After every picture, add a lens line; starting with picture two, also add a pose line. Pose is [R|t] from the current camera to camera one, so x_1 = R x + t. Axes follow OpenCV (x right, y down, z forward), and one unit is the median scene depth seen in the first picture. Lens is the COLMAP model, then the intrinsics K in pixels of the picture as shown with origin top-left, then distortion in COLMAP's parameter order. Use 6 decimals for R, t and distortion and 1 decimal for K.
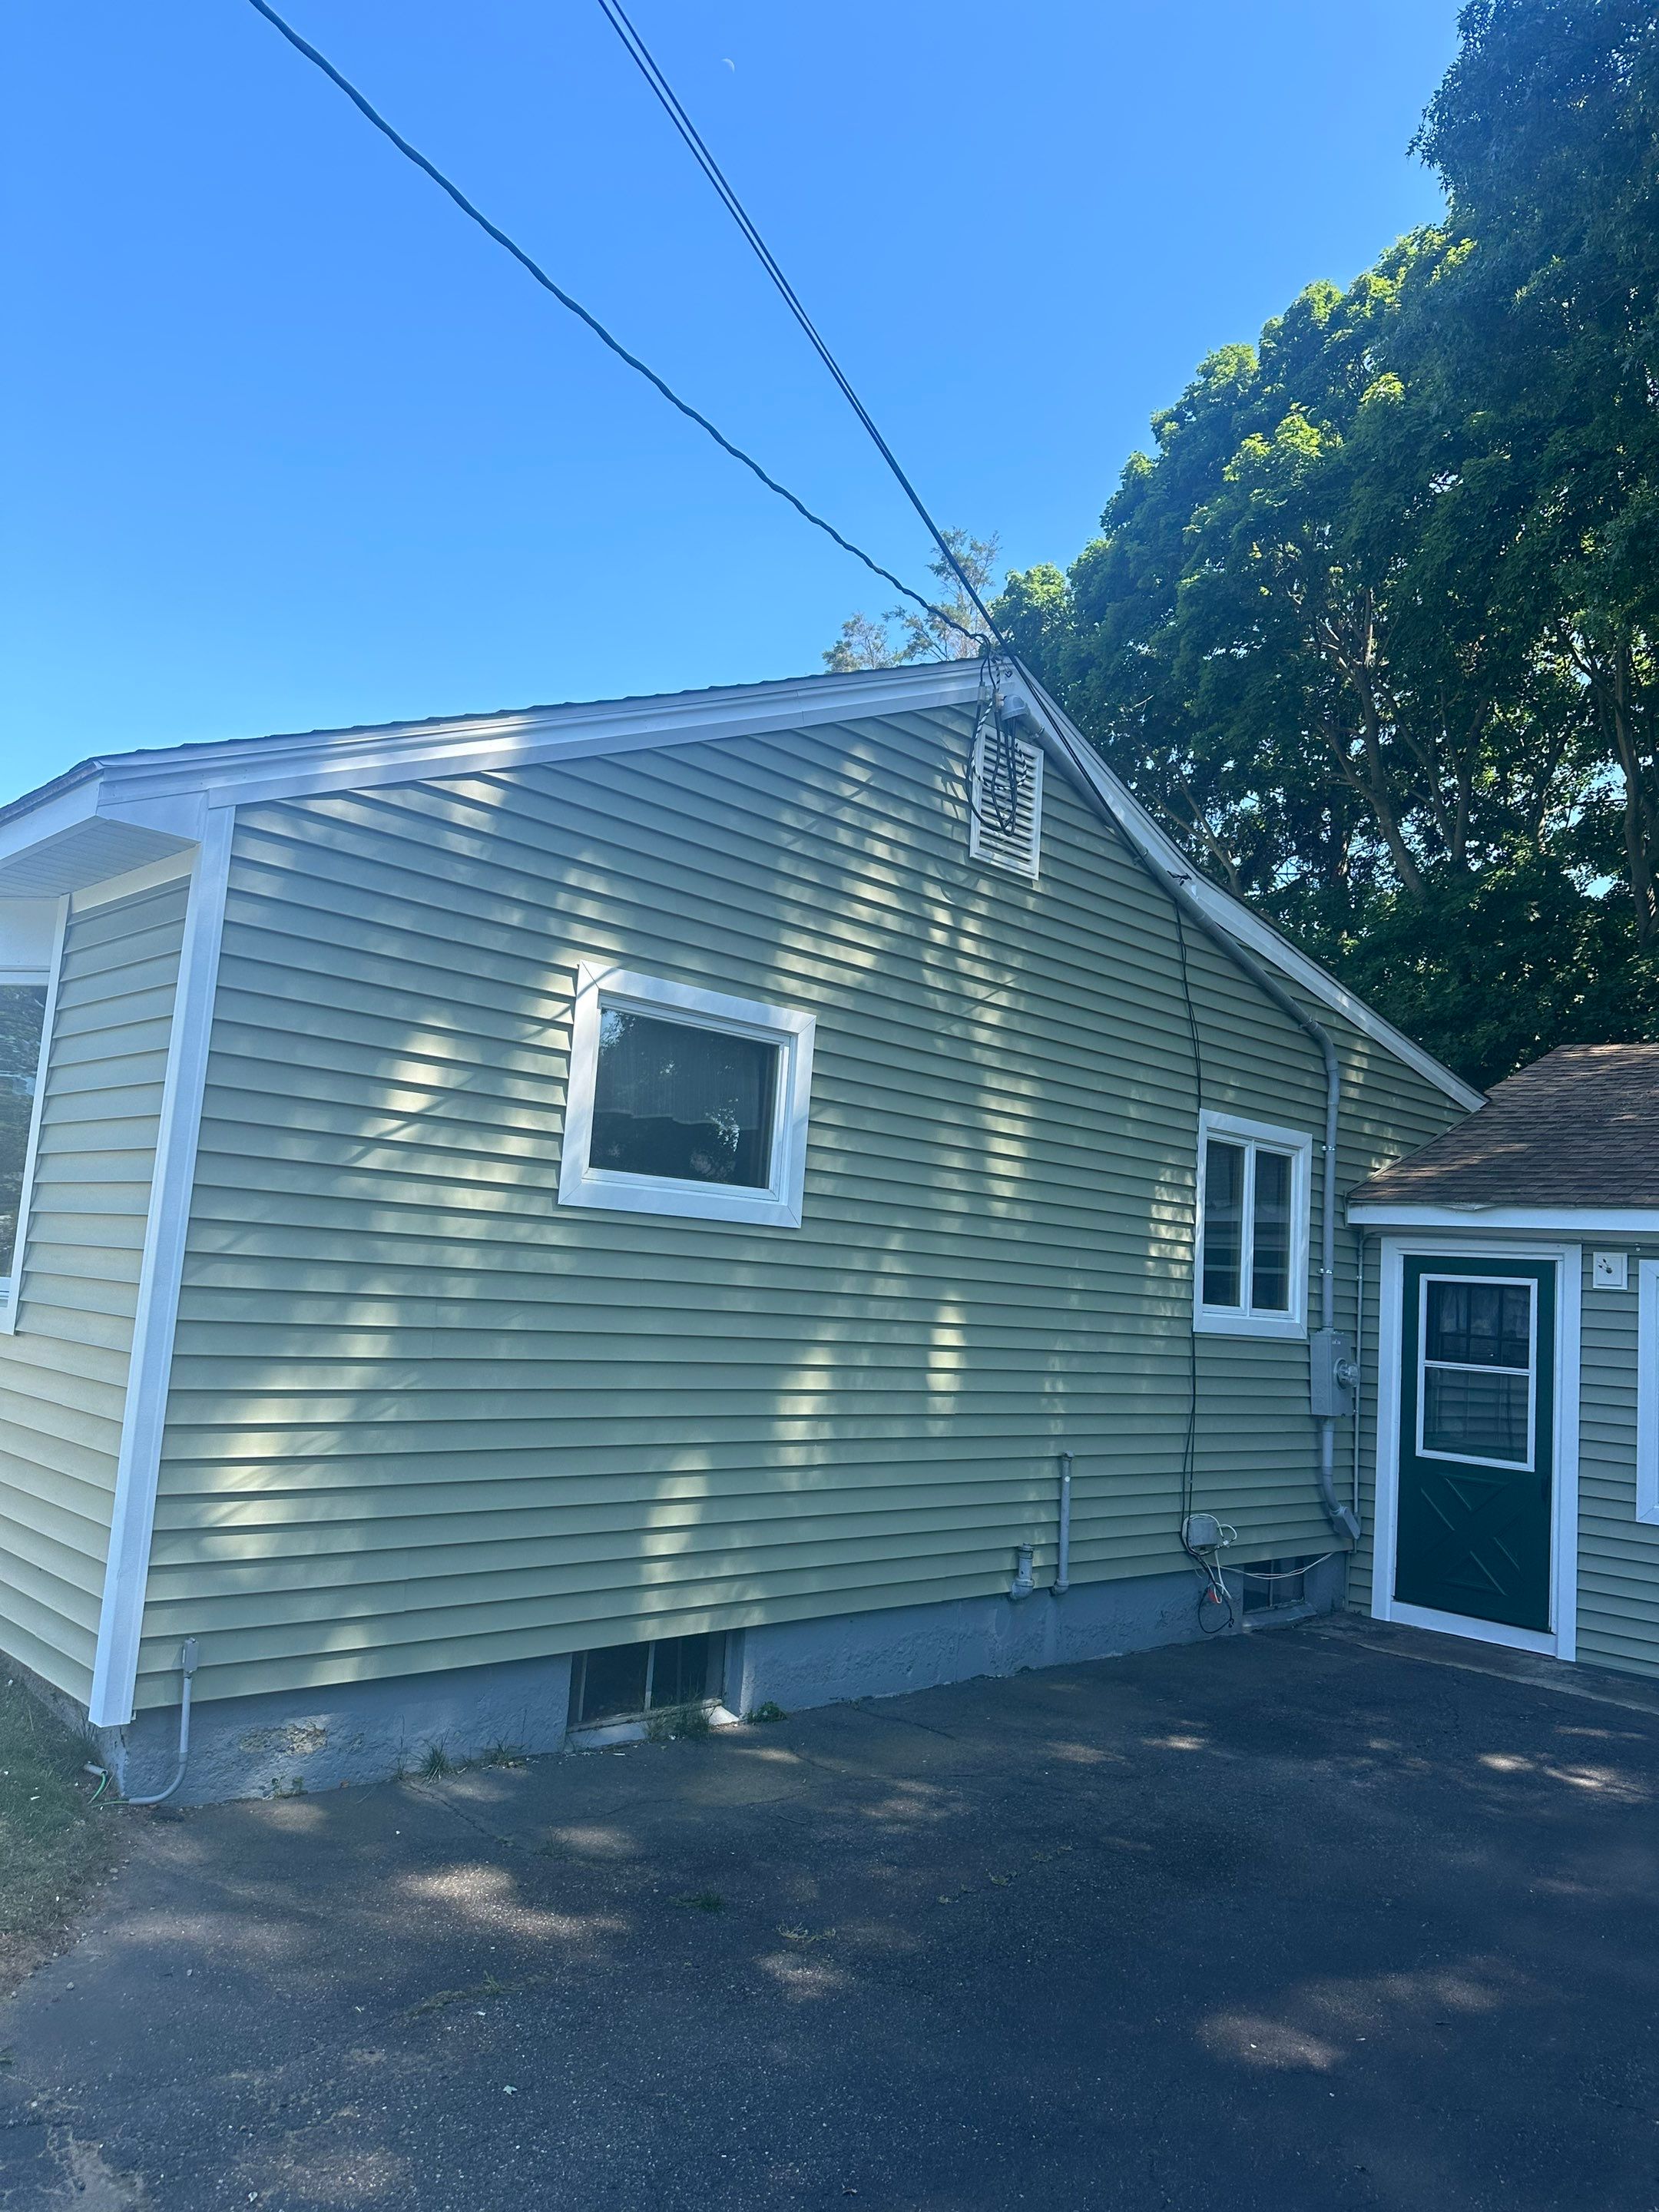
lens RADIAL K [[1543.0, 0, 829.5], [0, 1543.0, 1106.0], [0, 0, 1]] dist [0.064822, -0.074673]
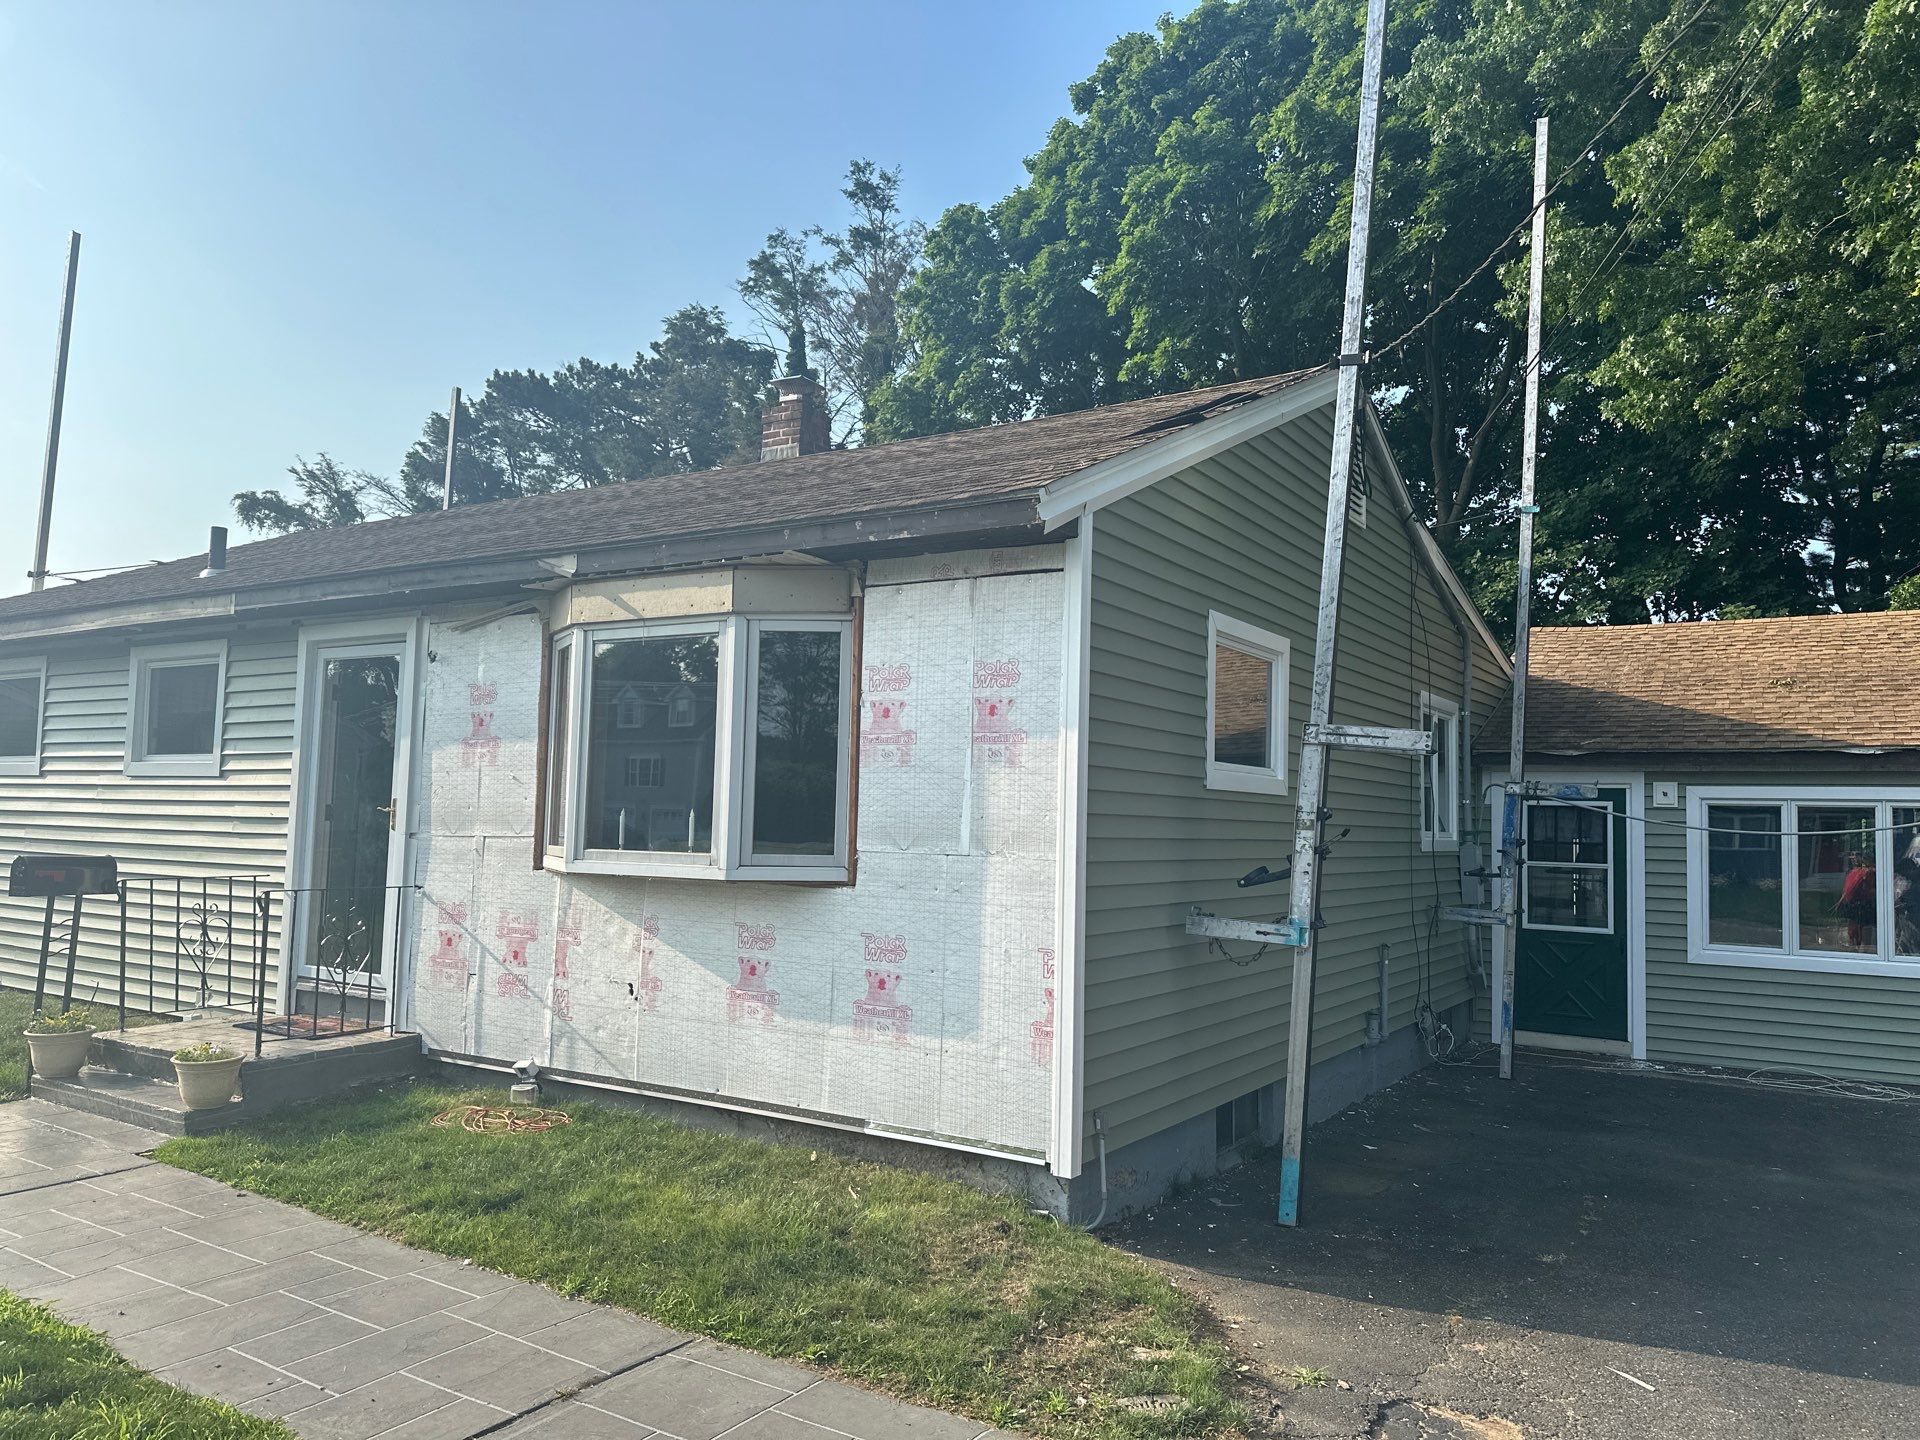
lens RADIAL K [[1376.5, 0, 960.0], [0, 1376.5, 720.0], [0, 0, 1]] dist [0.027850, -0.004476]
pose [[0.966758, -0.030247, 0.253897, -0.450783], [0.015640, 0.998115, 0.059353, -0.049787], [-0.255214, -0.053409, 0.965408, -0.080866]]
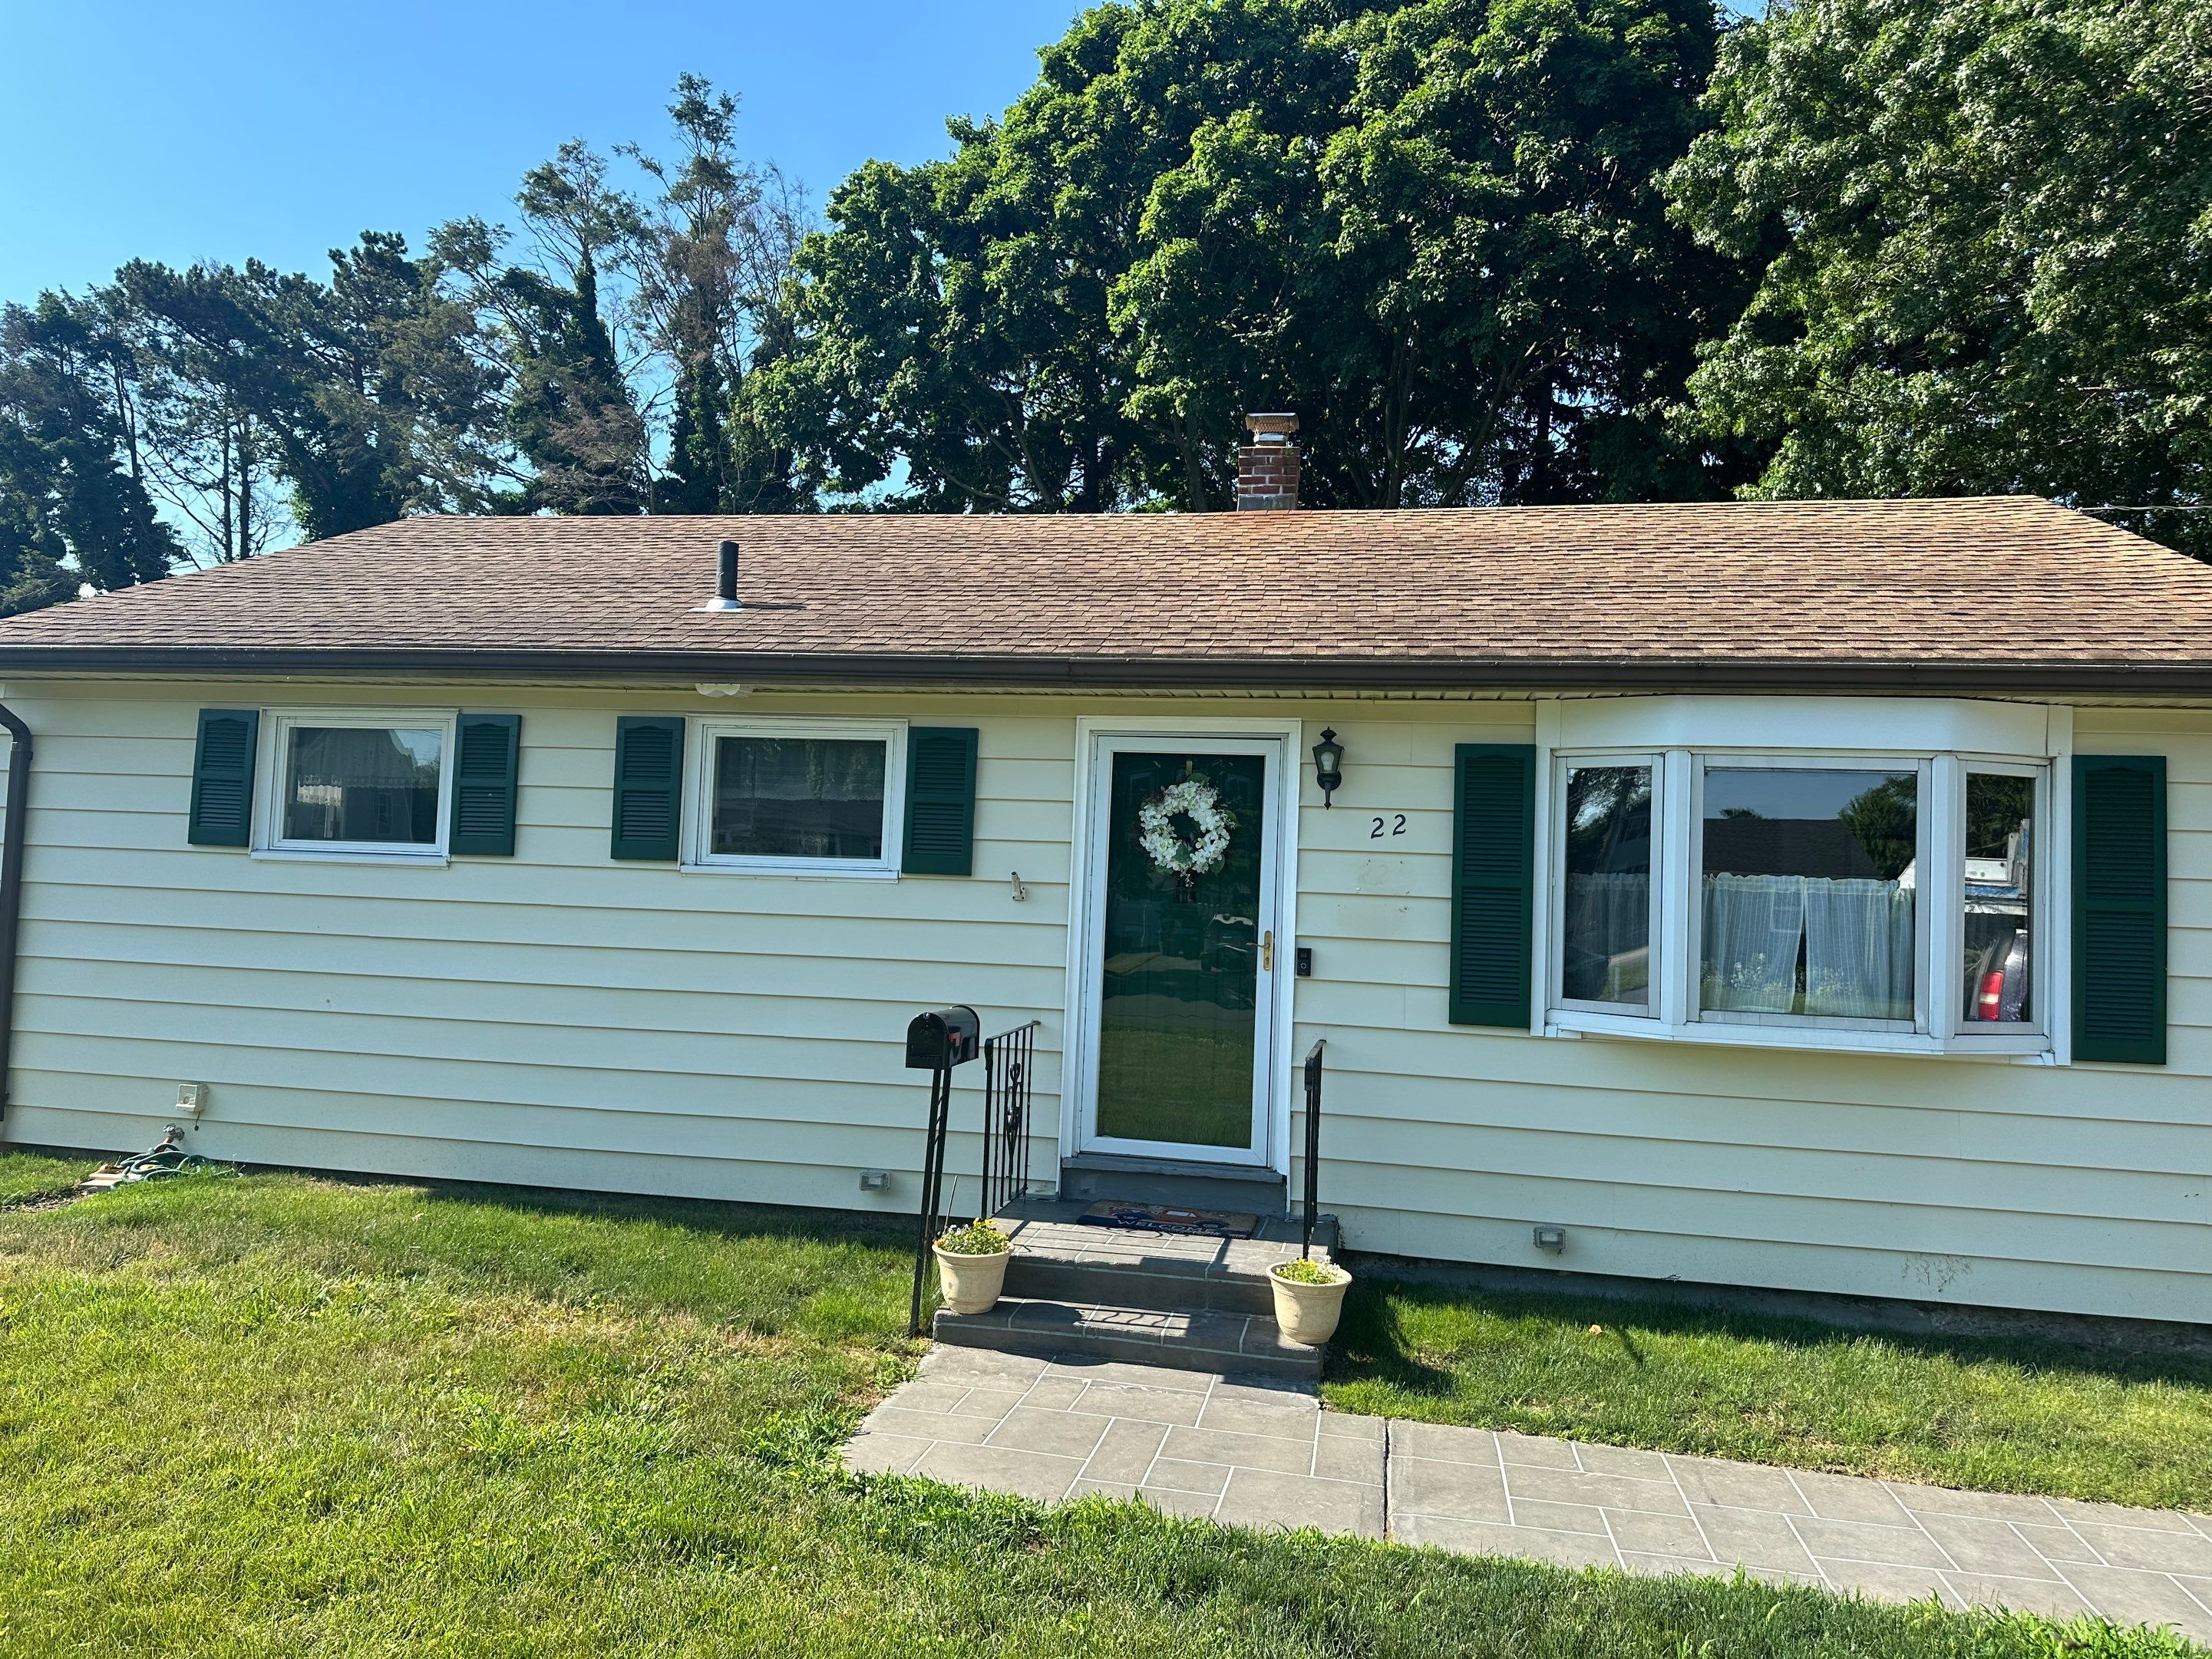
lens RADIAL K [[1577.1, 0, 1106.3], [0, 1577.1, 798.0], [0, 0, 1]] dist [0.056951, -0.054085]
pose [[0.808353, -0.001972, 0.588695, -1.117828], [-0.050642, 0.996055, 0.072874, -0.075955], [-0.586516, -0.088721, 0.805064, 0.258754]]
